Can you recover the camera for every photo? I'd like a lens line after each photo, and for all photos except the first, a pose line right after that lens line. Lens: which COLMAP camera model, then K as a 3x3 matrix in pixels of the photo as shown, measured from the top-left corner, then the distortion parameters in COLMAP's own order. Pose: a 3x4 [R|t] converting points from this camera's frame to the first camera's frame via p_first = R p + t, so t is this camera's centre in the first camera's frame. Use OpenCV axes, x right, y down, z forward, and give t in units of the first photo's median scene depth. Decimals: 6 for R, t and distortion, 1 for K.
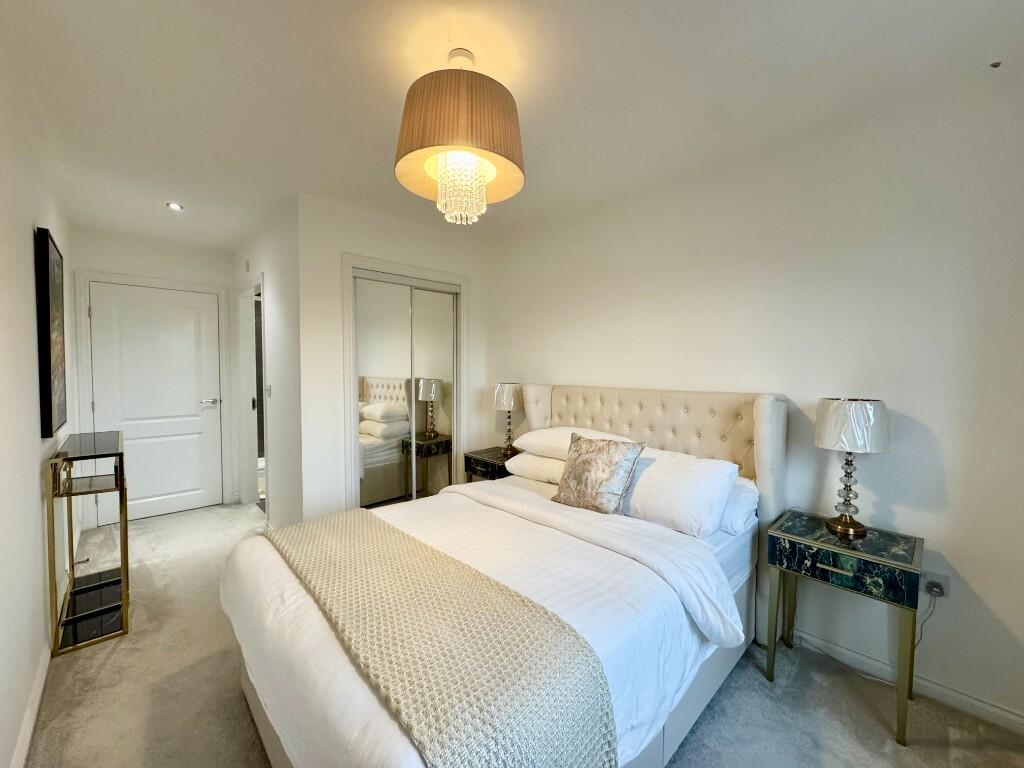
lens RADIAL K [[400.3, 0, 512.0], [0, 400.3, 384.0], [0, 0, 1]] dist [-0.042234, -0.000052]
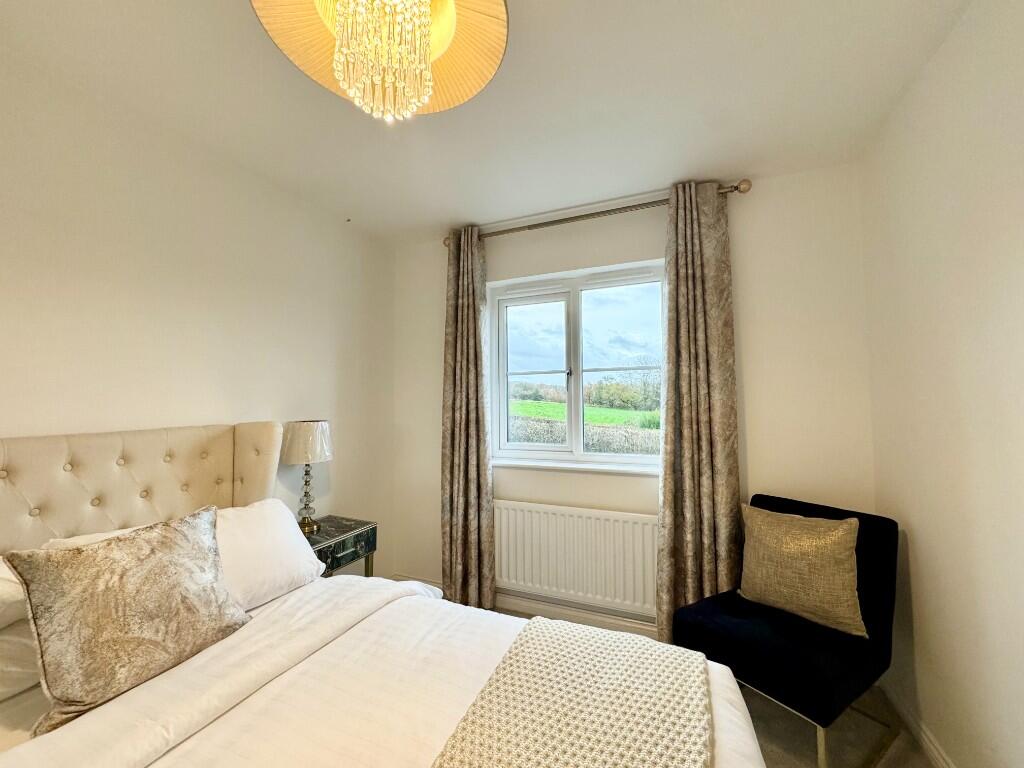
lens RADIAL K [[409.1, 0, 511.5], [0, 409.1, 382.3], [0, 0, 1]] dist [-0.000858, -0.000186]
pose [[-0.397203, 0.028005, 0.917303, -0.354836], [0.036105, 0.999237, -0.014873, -0.025473], [-0.917020, 0.027212, -0.397911, 0.552588]]
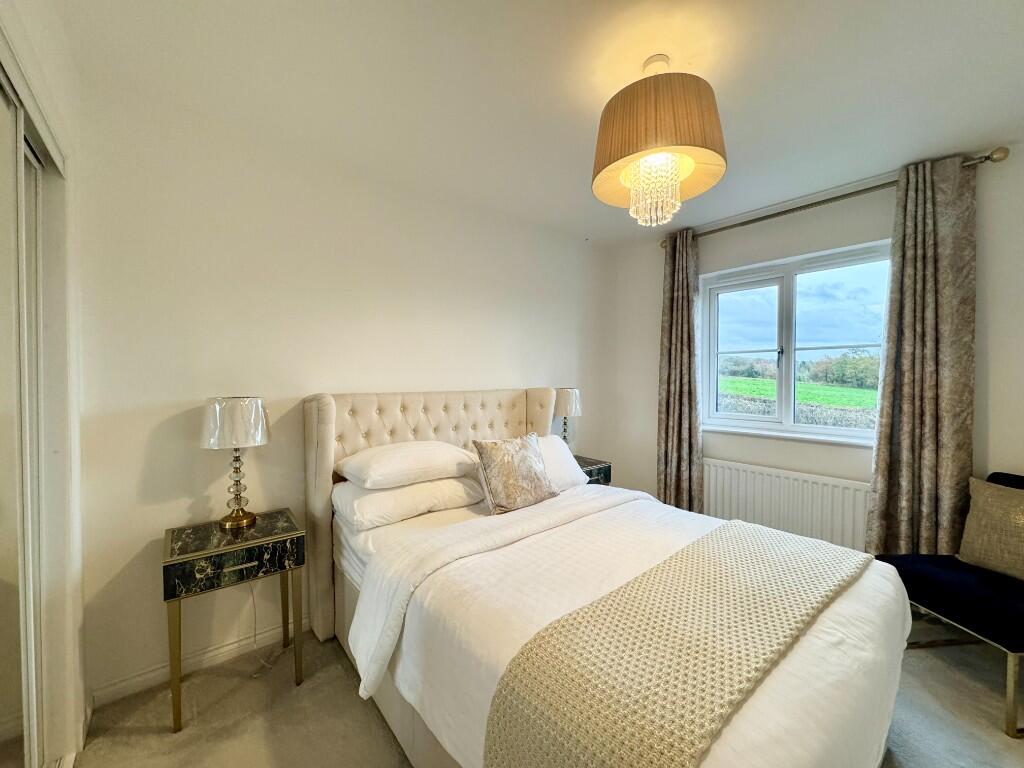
lens RADIAL K [[409.1, 0, 511.5], [0, 409.1, 382.3], [0, 0, 1]] dist [-0.000858, -0.000186]
pose [[0.060275, -0.030130, 0.997727, -0.633098], [0.035484, 0.998977, 0.028024, -0.031760], [-0.997551, 0.033714, 0.061283, 0.680380]]
